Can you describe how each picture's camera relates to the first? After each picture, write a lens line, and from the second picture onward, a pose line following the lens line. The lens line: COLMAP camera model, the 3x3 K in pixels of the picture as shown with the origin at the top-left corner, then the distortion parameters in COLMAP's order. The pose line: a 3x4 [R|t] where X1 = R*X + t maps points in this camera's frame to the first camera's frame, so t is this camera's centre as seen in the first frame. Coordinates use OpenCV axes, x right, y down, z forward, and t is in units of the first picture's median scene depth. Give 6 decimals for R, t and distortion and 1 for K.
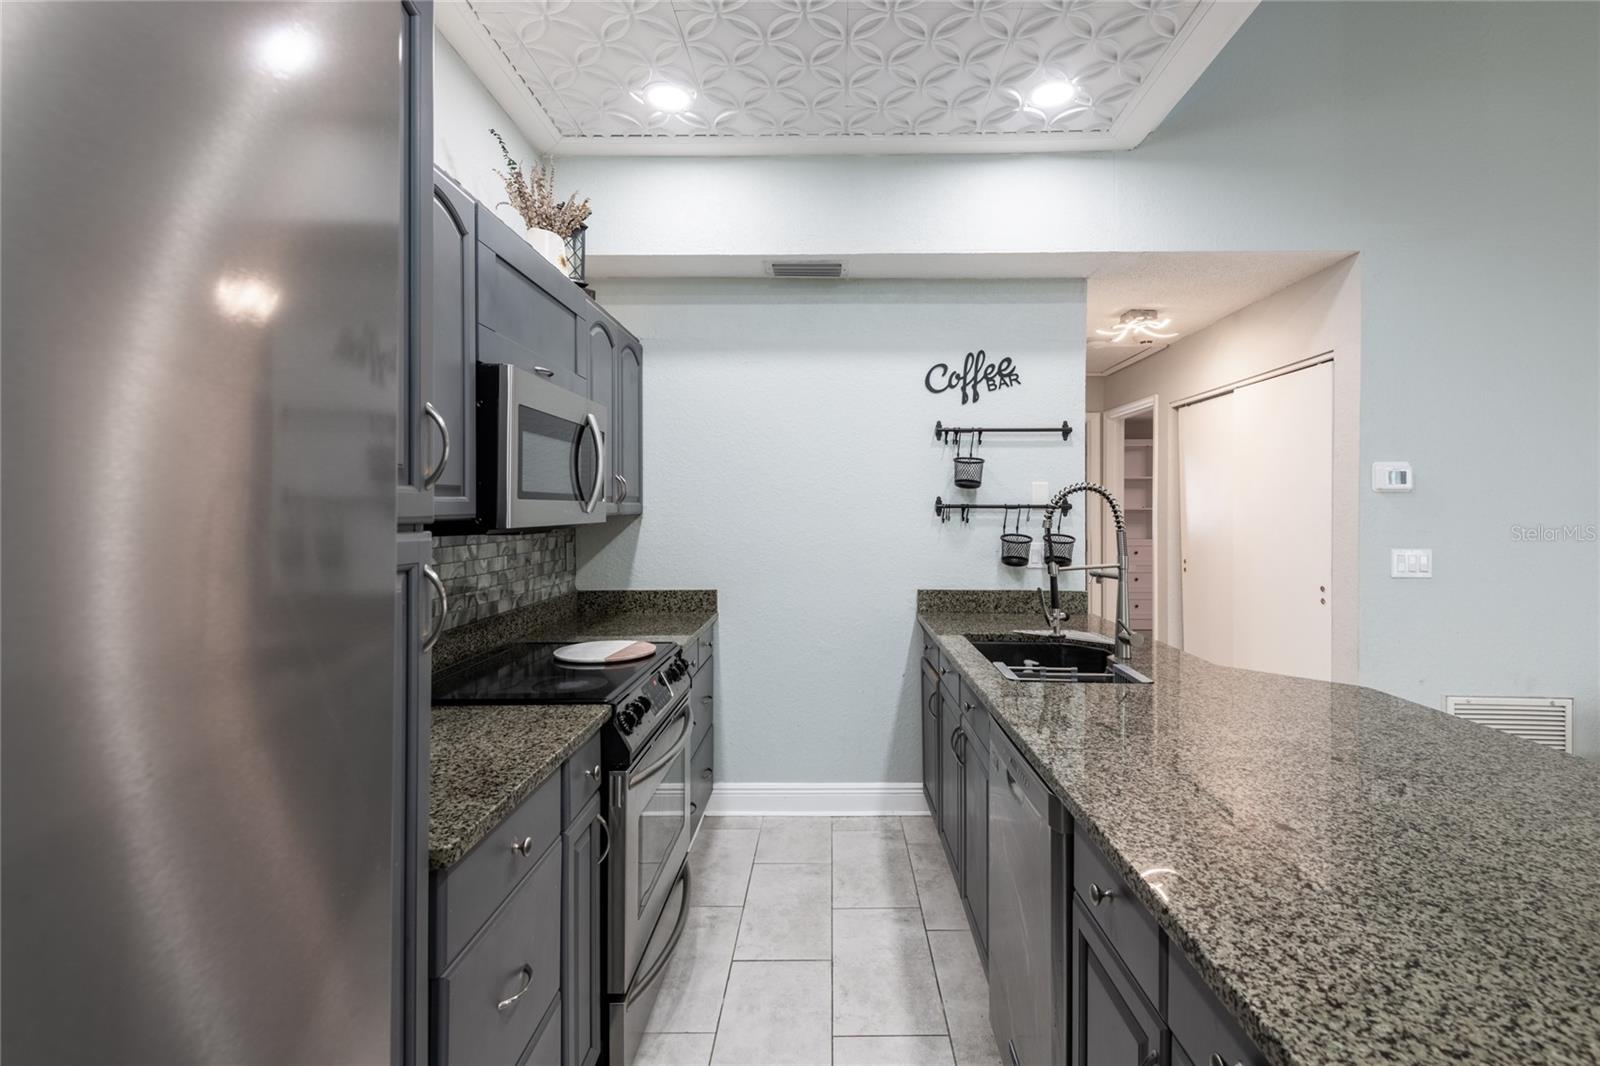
lens RADIAL K [[735.3, 0, 841.2], [0, 735.3, 506.0], [0, 0, 1]] dist [0.035655, -0.023988]
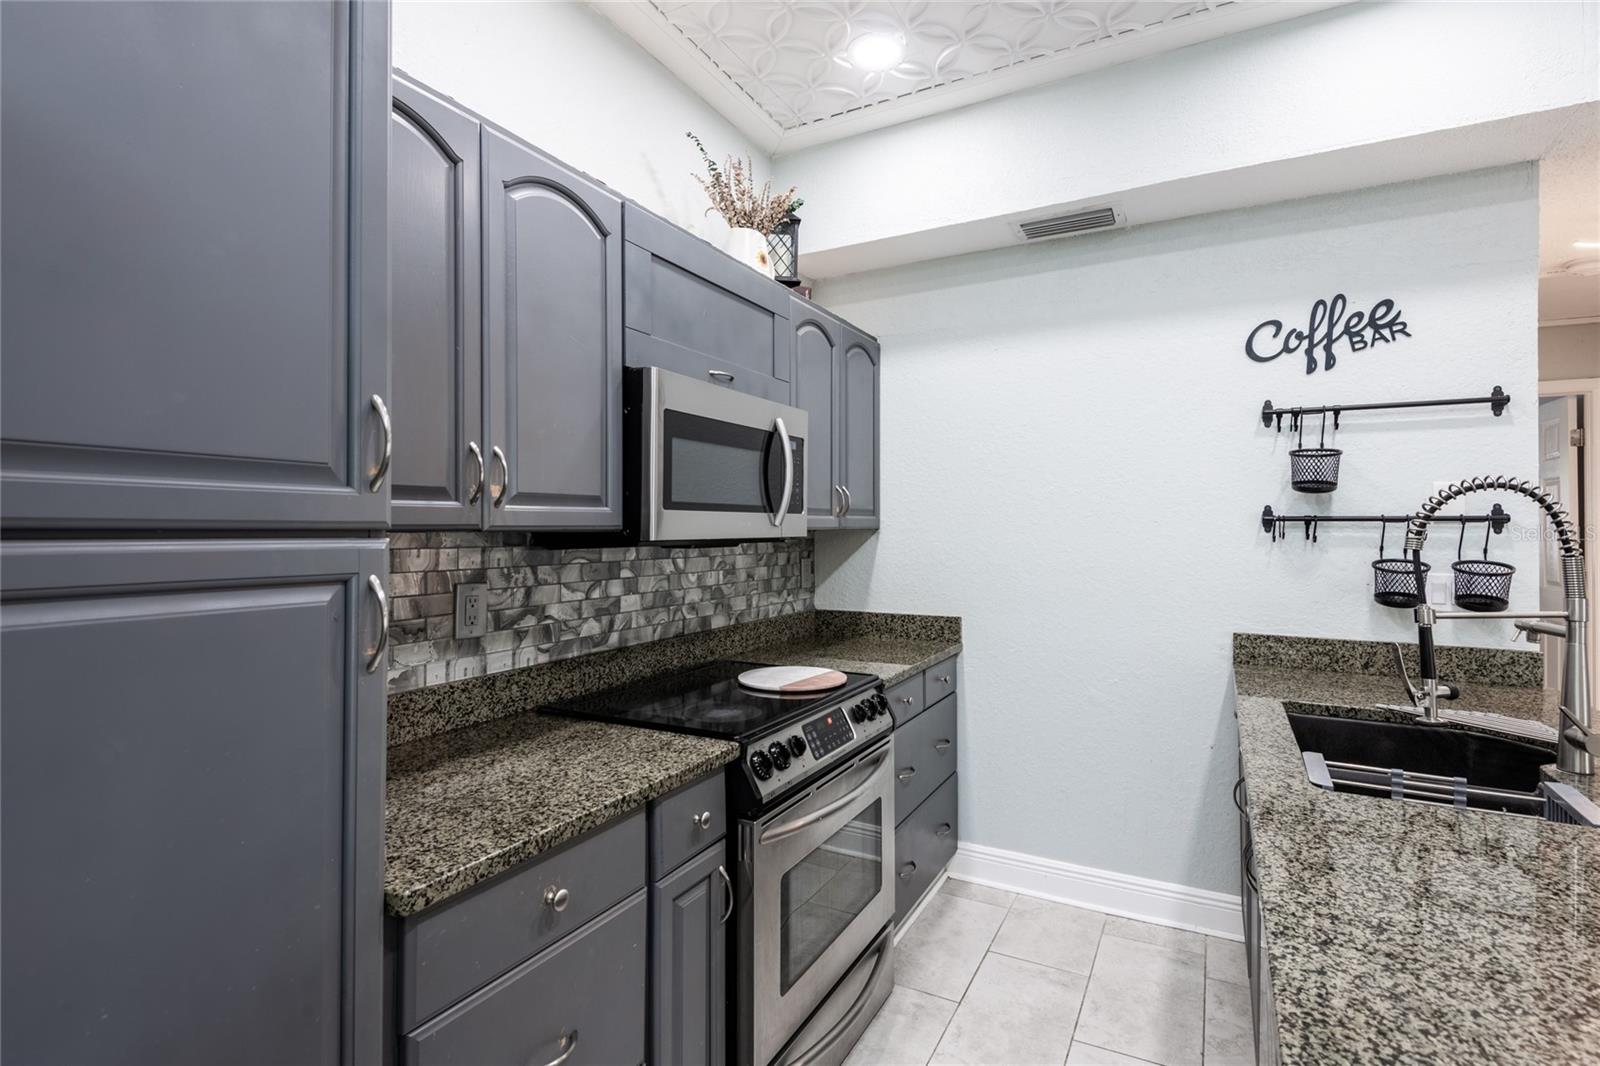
lens RADIAL K [[767.9, 0, 803.9], [0, 767.9, 522.6], [0, 0, 1]] dist [0.037443, -0.030872]
pose [[0.878759, -0.002257, -0.477260, 0.109129], [0.001505, 0.999997, -0.001958, 0.005481], [0.477263, 0.001003, 0.878760, 0.133500]]
